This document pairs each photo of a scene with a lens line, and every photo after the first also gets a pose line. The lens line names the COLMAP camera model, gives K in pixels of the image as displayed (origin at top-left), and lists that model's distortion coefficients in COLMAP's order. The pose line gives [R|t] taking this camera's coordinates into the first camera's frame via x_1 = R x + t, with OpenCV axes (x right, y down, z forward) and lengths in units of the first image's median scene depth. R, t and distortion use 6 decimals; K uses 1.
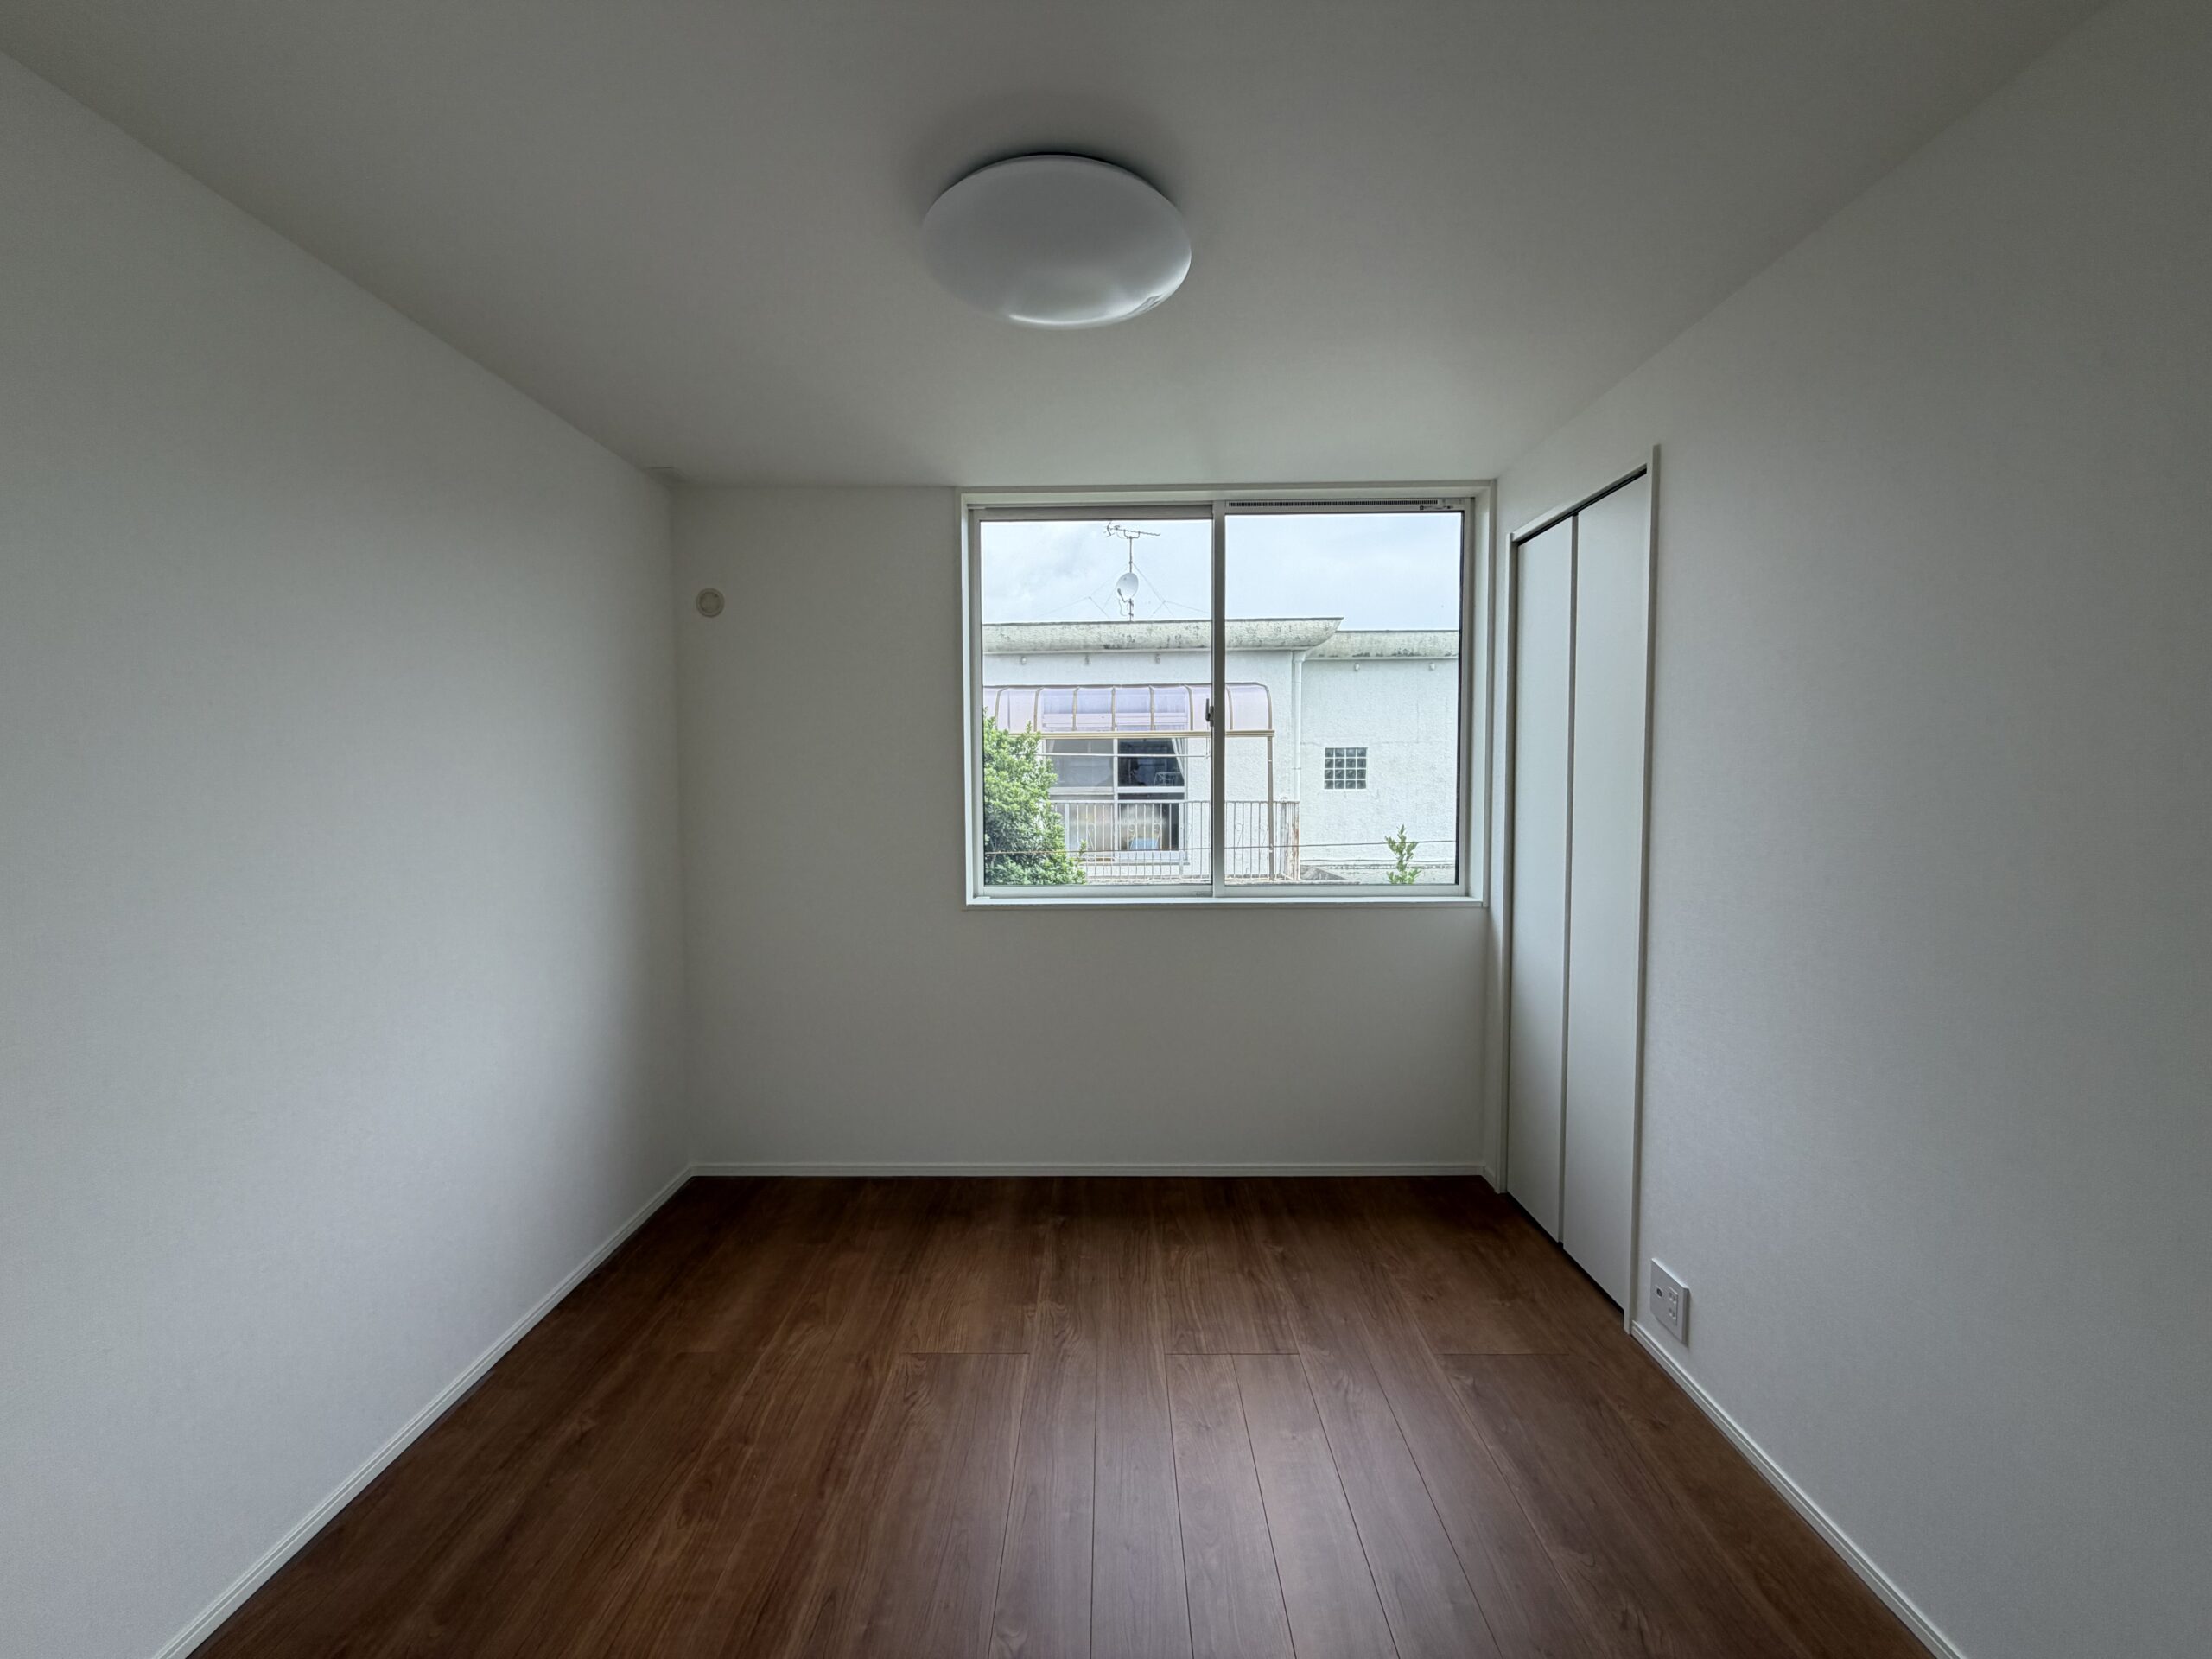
lens RADIAL K [[885.7, 0, 1115.7], [0, 885.7, 836.4], [0, 0, 1]] dist [-0.001137, -0.000159]
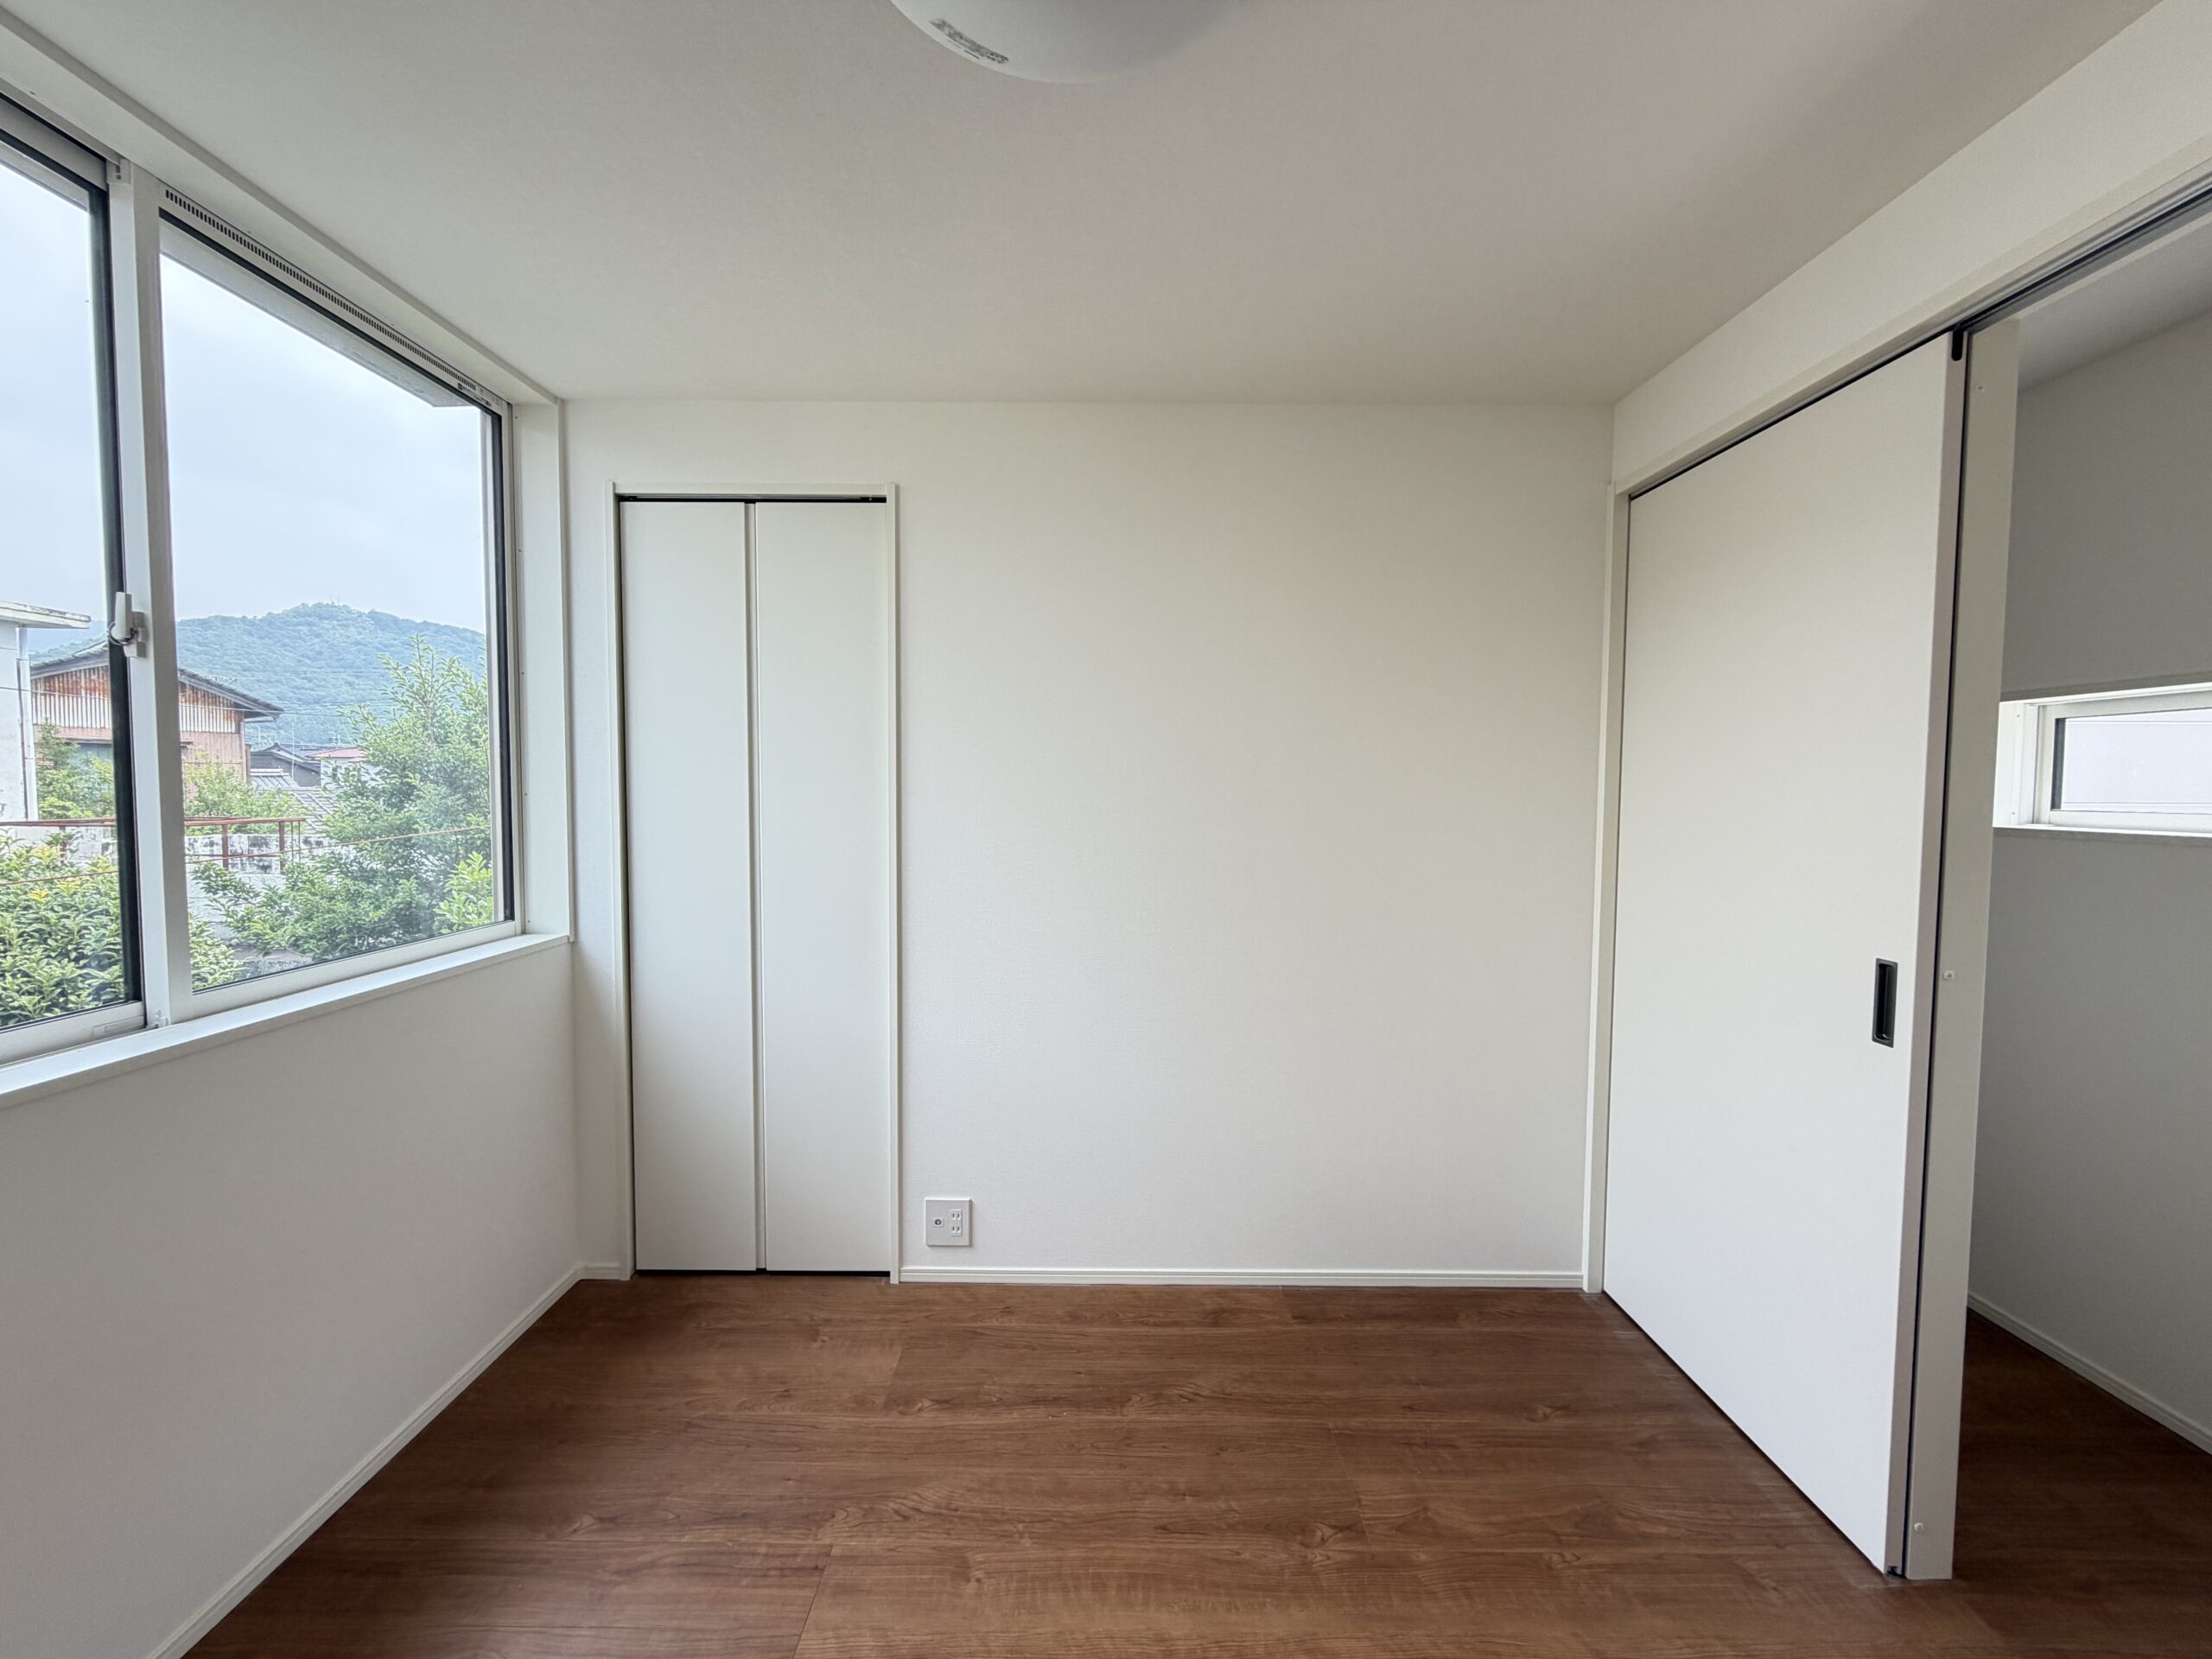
lens RADIAL K [[885.7, 0, 1100.4], [0, 885.7, 822.9], [0, 0, 1]] dist [-0.001137, -0.000159]
pose [[0.018114, -0.046466, 0.998756, -0.419591], [0.059274, 0.997212, 0.045319, -0.038009], [-0.998077, 0.058380, 0.020818, 0.594093]]
